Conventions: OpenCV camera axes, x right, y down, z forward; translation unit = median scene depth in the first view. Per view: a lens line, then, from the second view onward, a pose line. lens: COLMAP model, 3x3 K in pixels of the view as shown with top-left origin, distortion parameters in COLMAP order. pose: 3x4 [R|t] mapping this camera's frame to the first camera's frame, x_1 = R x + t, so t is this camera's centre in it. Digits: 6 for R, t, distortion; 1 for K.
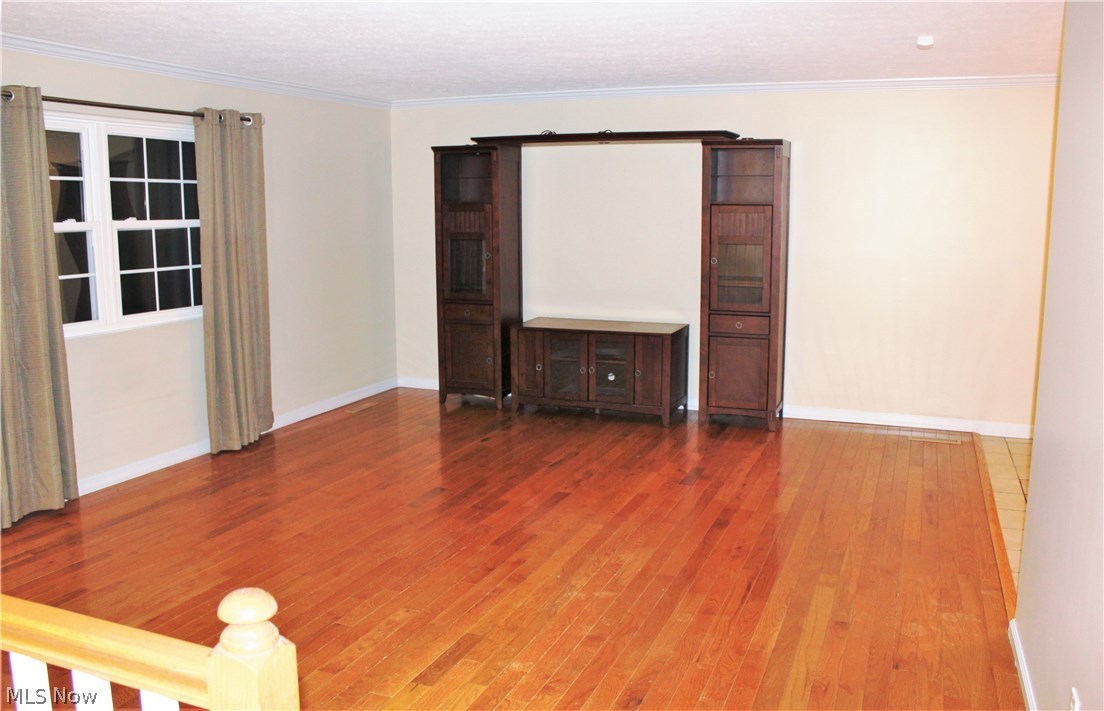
lens RADIAL K [[919.6, 0, 552.0], [0, 919.6, 355.5], [0, 0, 1]] dist [-0.002679, -0.002359]
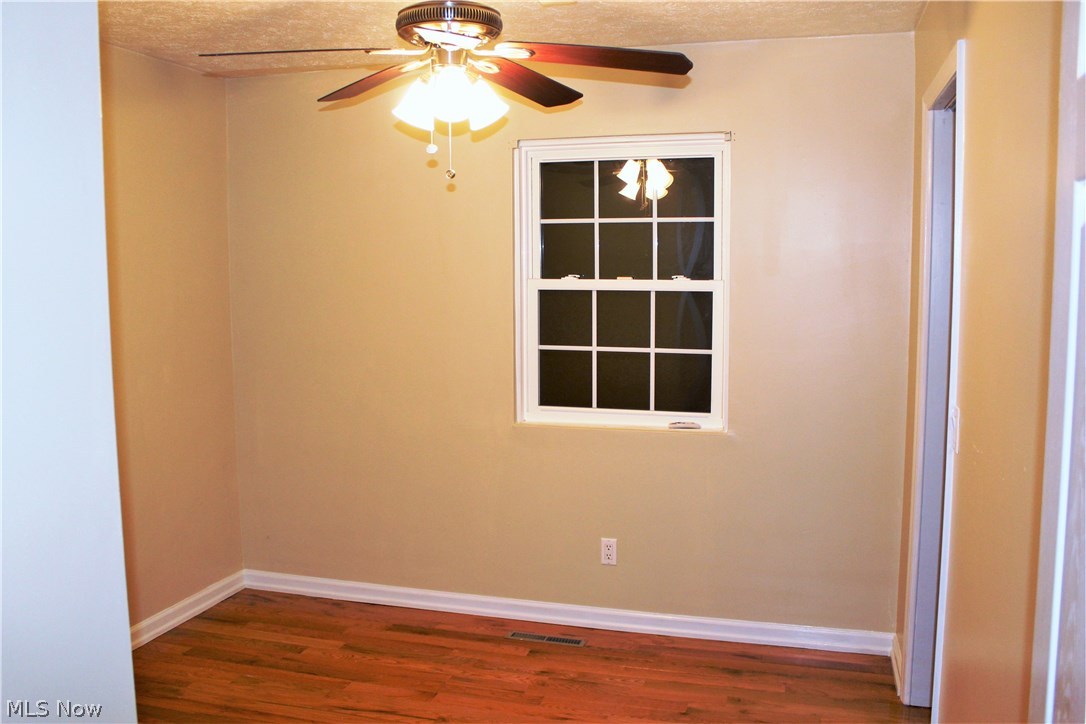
lens RADIAL K [[904.5, 0, 543.0], [0, 904.5, 362.0], [0, 0, 1]] dist [-0.000307, -0.000059]
pose [[0.109127, 0.099836, -0.989002, 0.237821], [-0.167368, 0.982584, 0.080721, -0.131461], [0.979836, 0.156718, 0.123936, 0.872759]]
